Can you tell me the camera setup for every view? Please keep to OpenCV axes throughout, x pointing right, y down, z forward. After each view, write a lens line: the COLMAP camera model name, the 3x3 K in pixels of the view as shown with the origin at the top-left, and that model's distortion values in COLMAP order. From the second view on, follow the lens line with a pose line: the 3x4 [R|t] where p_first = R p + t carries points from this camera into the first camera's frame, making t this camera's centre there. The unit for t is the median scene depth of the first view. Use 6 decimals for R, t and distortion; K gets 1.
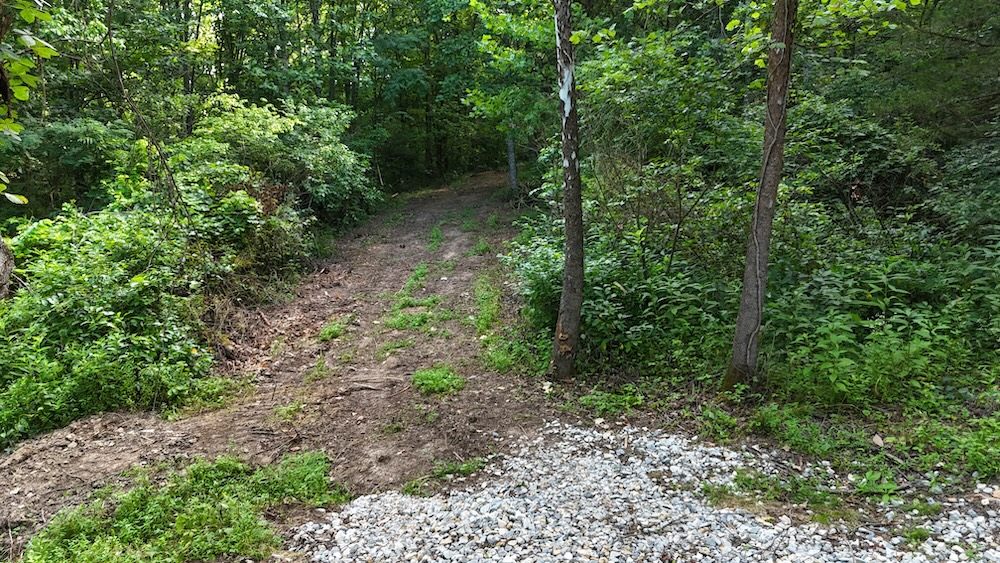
lens RADIAL K [[743.9, 0, 500.0], [0, 743.9, 281.5], [0, 0, 1]] dist [0.066382, -0.044514]
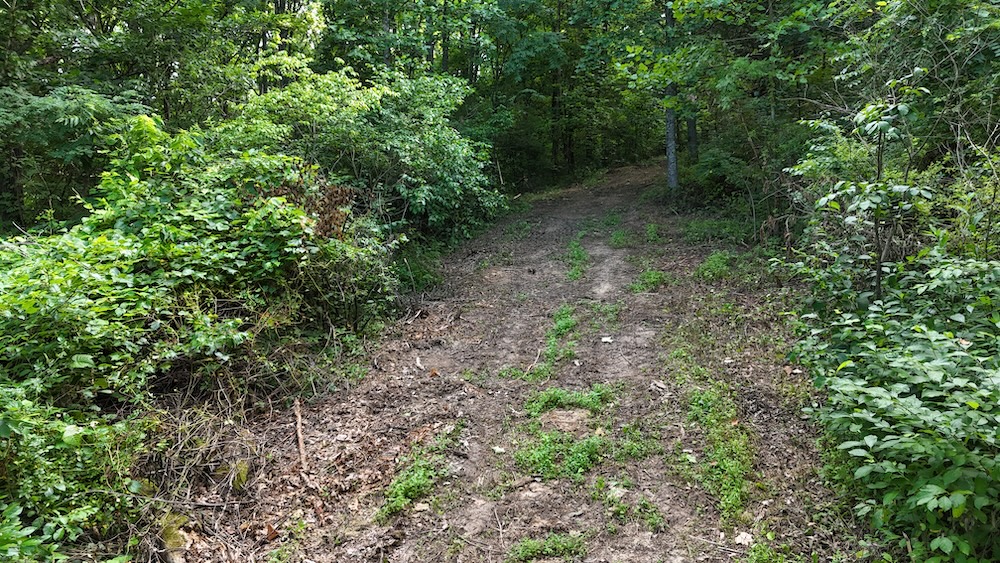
lens RADIAL K [[722.4, 0, 488.4], [0, 722.4, 278.9], [0, 0, 1]] dist [0.181886, -0.001277]
pose [[0.985773, 0.019240, -0.166979, -0.067034], [-0.018678, 0.999813, 0.004937, -0.050700], [0.167043, -0.001748, 0.985948, 0.368253]]
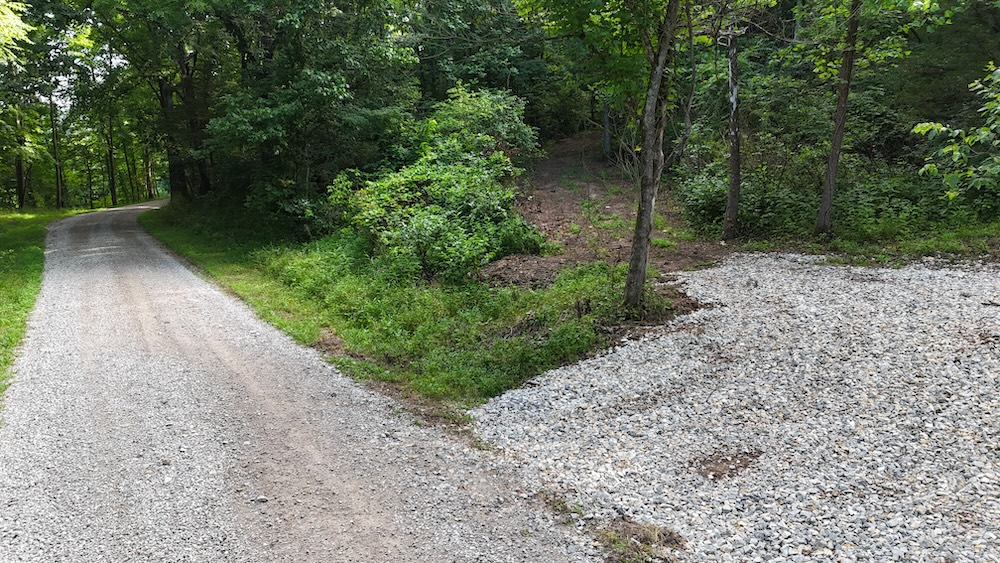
lens RADIAL K [[743.9, 0, 500.0], [0, 743.9, 281.5], [0, 0, 1]] dist [0.066382, -0.044514]
pose [[0.999966, -0.000665, -0.008212, -0.235973], [0.001017, 0.999075, 0.042979, 0.069446], [0.008176, -0.042985, 0.999042, -0.474958]]
